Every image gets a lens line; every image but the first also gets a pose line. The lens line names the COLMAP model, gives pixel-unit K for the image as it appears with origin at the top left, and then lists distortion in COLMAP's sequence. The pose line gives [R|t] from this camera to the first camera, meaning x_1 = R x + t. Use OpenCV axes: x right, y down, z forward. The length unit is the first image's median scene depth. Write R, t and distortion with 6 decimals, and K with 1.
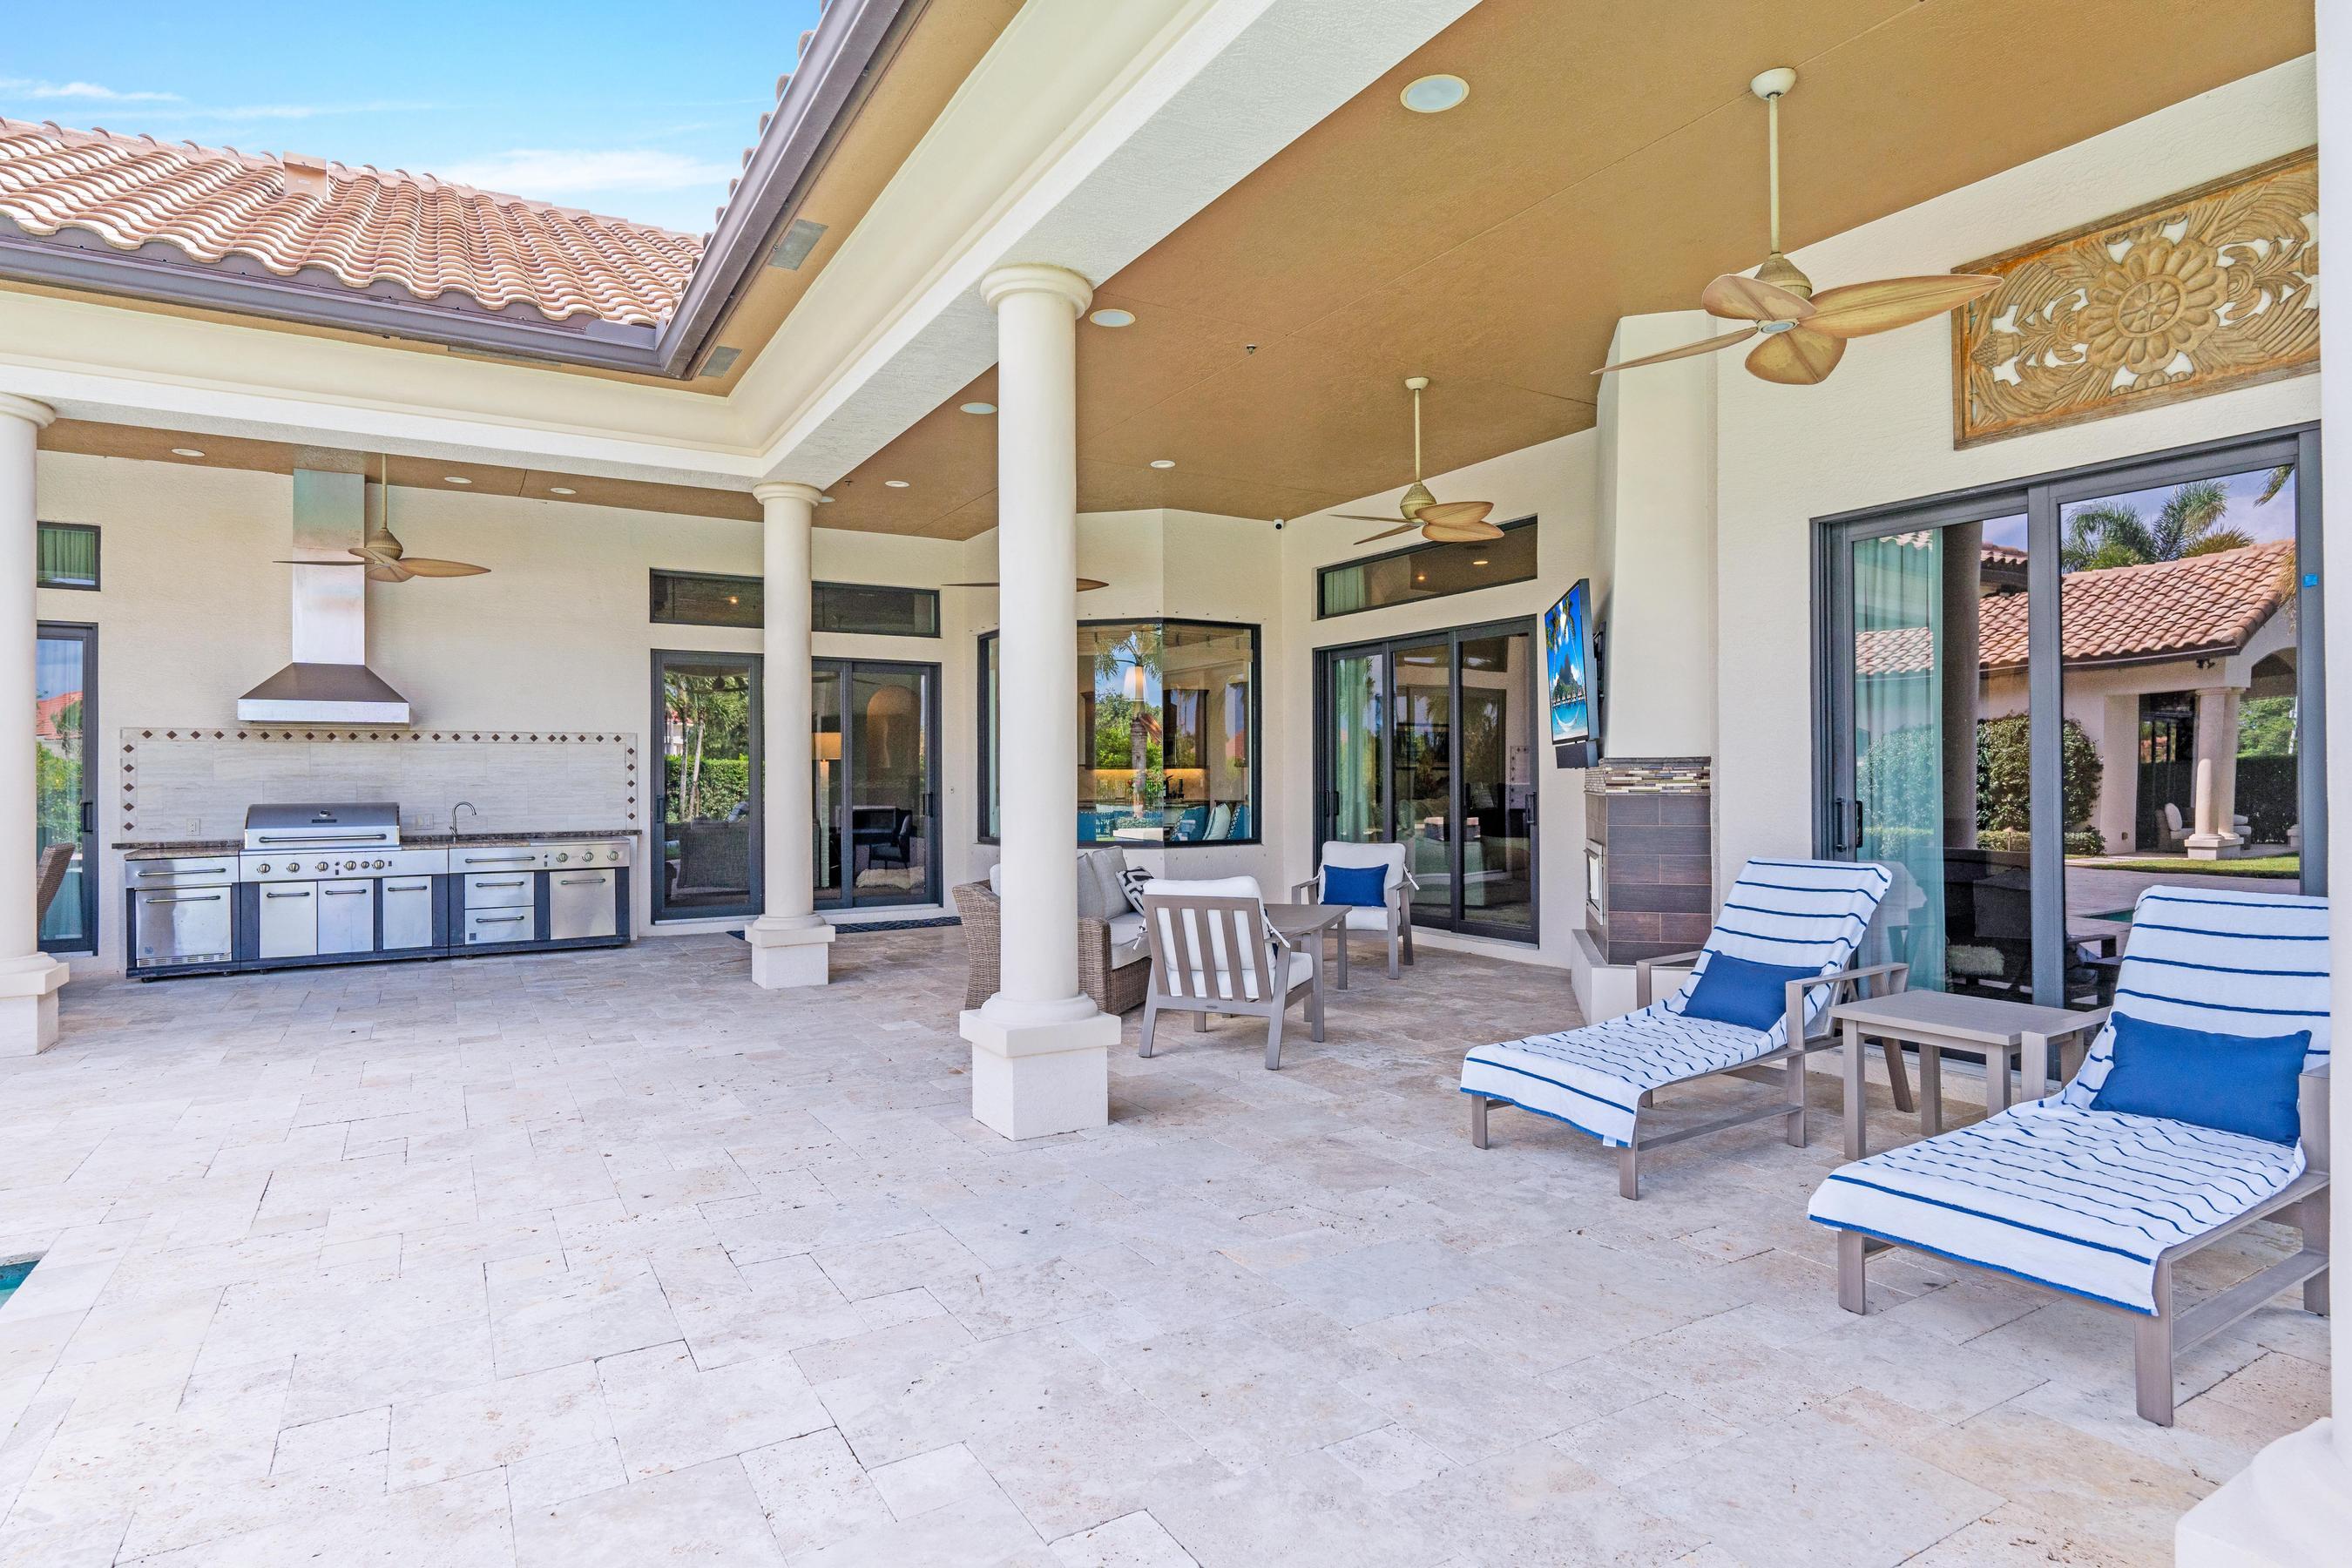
lens RADIAL K [[1244.3, 0, 1179.3], [0, 1244.3, 777.3], [0, 0, 1]] dist [-0.001218, 0.000413]
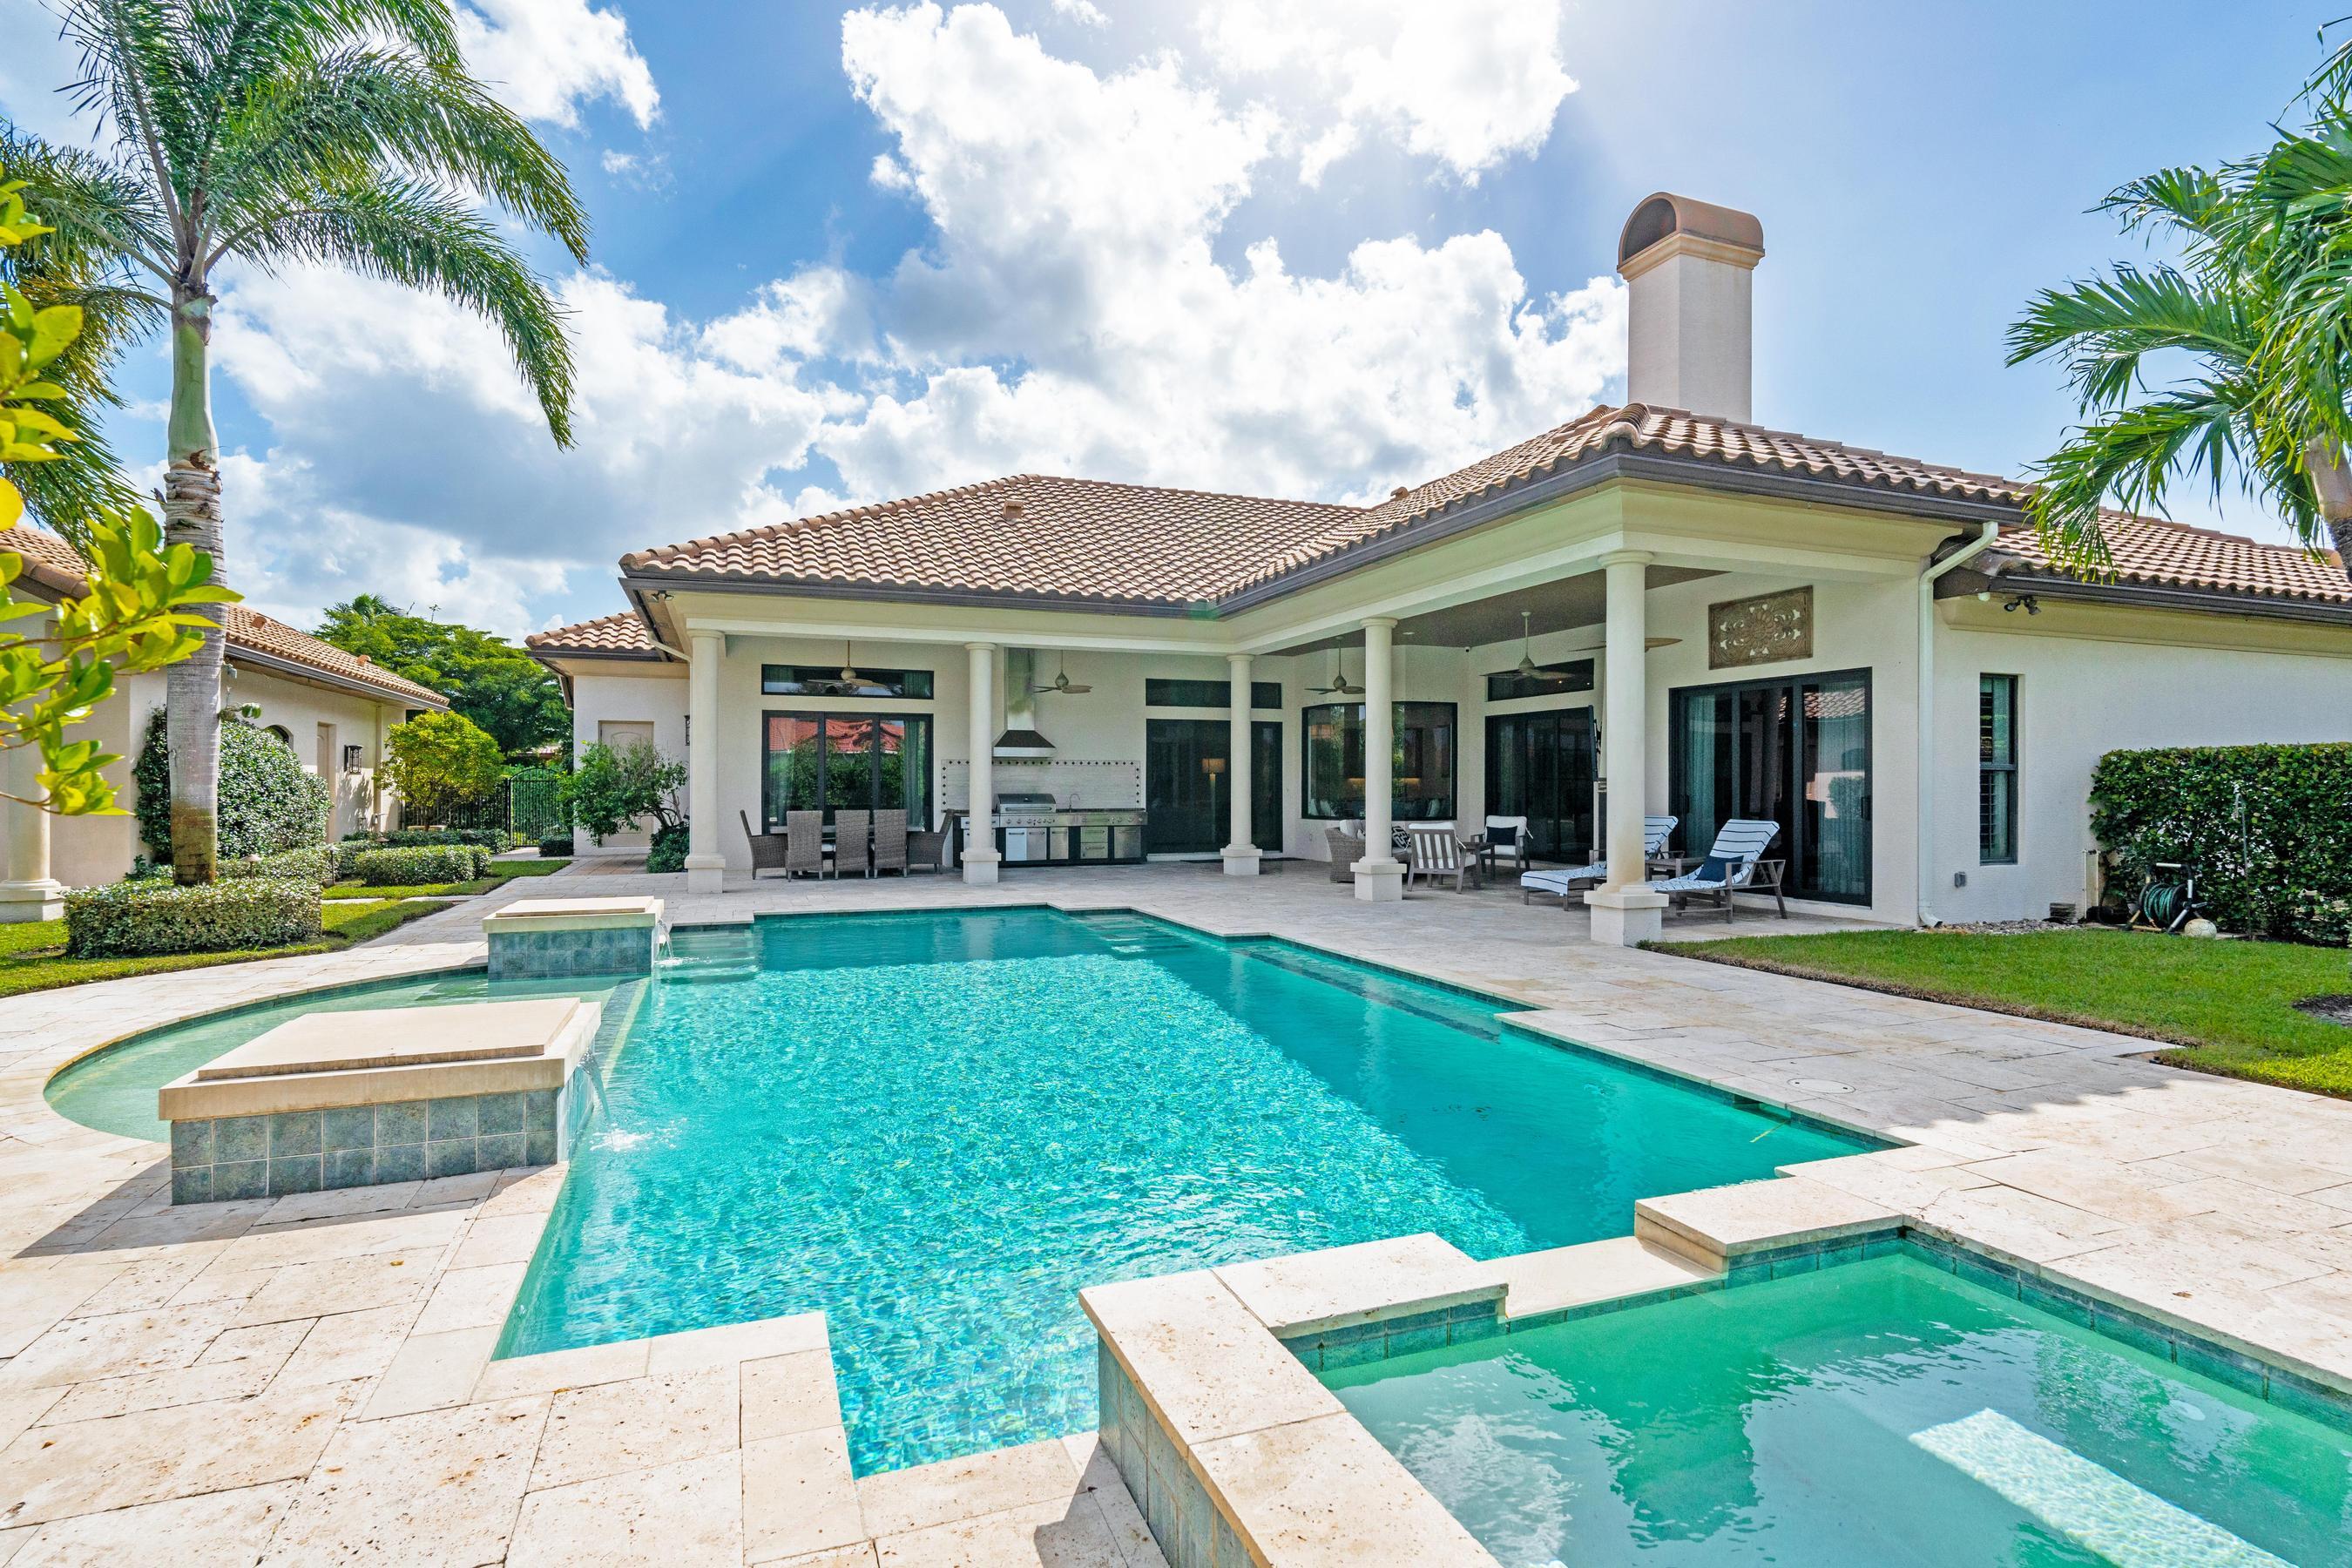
lens RADIAL K [[1162.4, 0, 1171.9], [0, 1162.4, 794.2], [0, 0, 1]] dist [-0.005052, 0.000329]
pose [[0.984026, 0.006581, -0.177901, -0.059303], [-0.004558, 0.999920, 0.011774, -0.004279], [0.177965, -0.010775, 0.983978, -1.046129]]
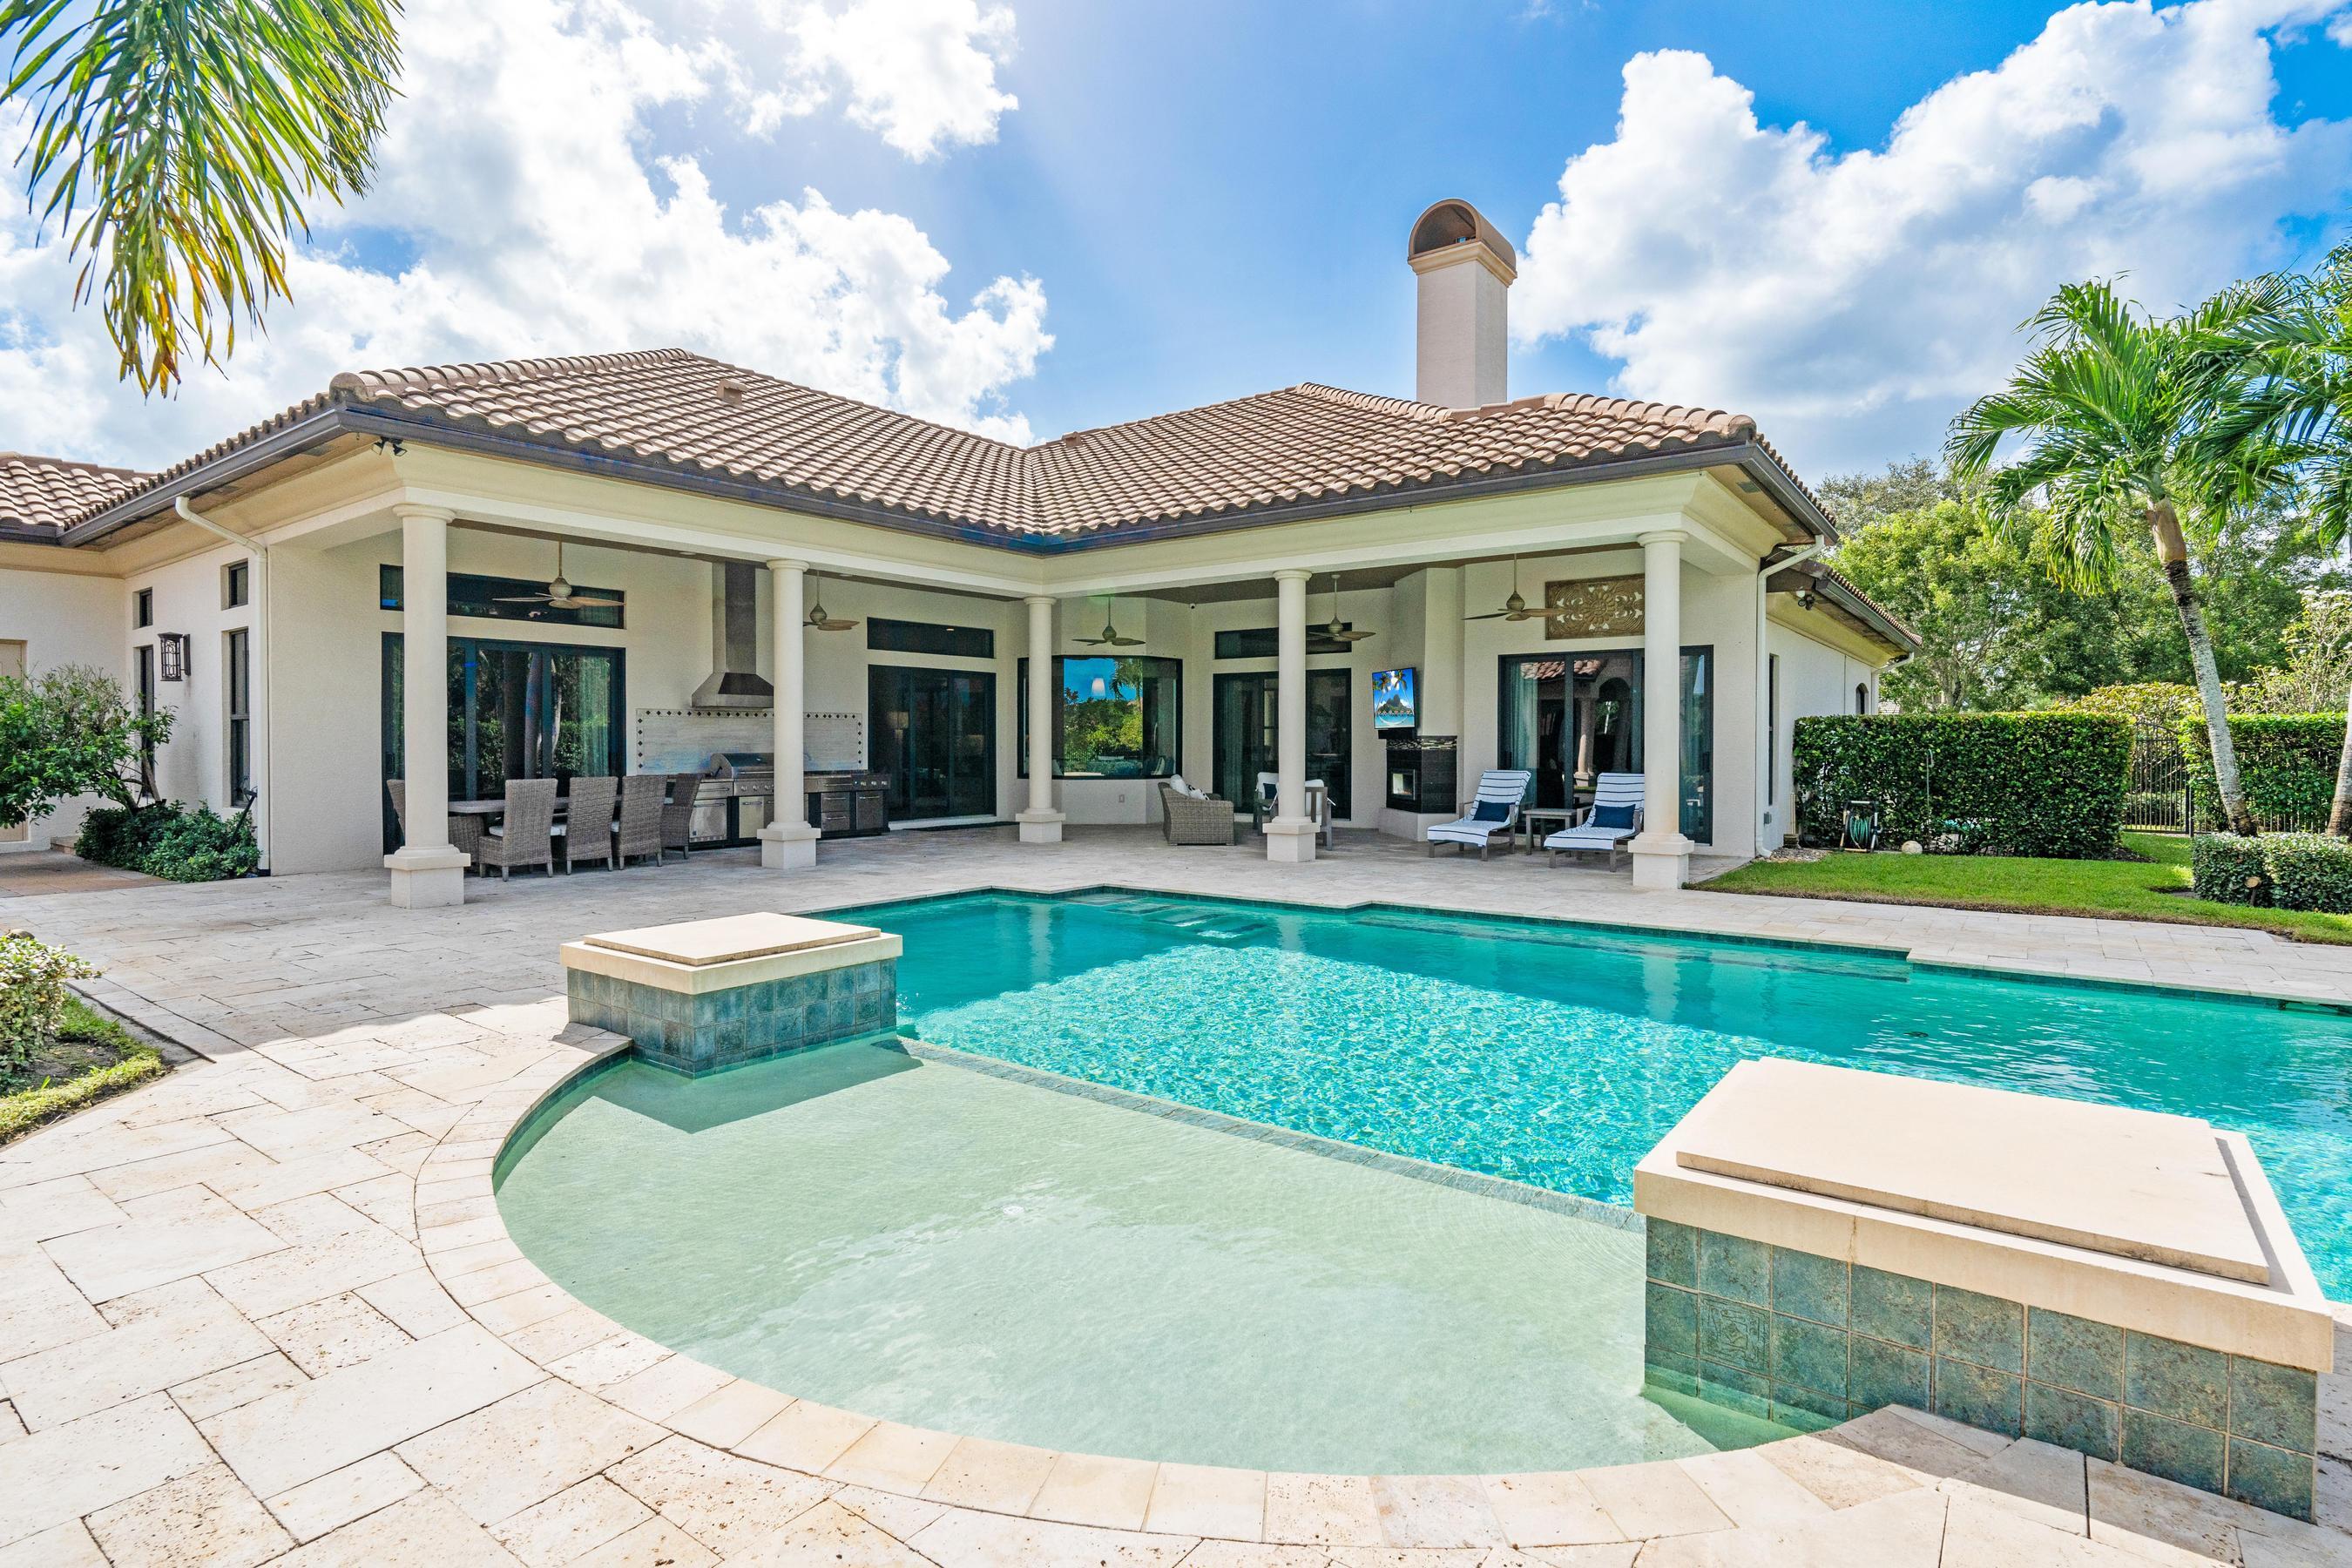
lens RADIAL K [[1162.4, 0, 1177.5], [0, 1162.4, 769.6], [0, 0, 1]] dist [-0.005052, 0.000329]
pose [[0.922345, -0.002454, 0.386360, -0.802631], [-0.006697, 0.999728, 0.022338, 0.003809], [-0.386310, -0.023191, 0.922077, -0.795940]]
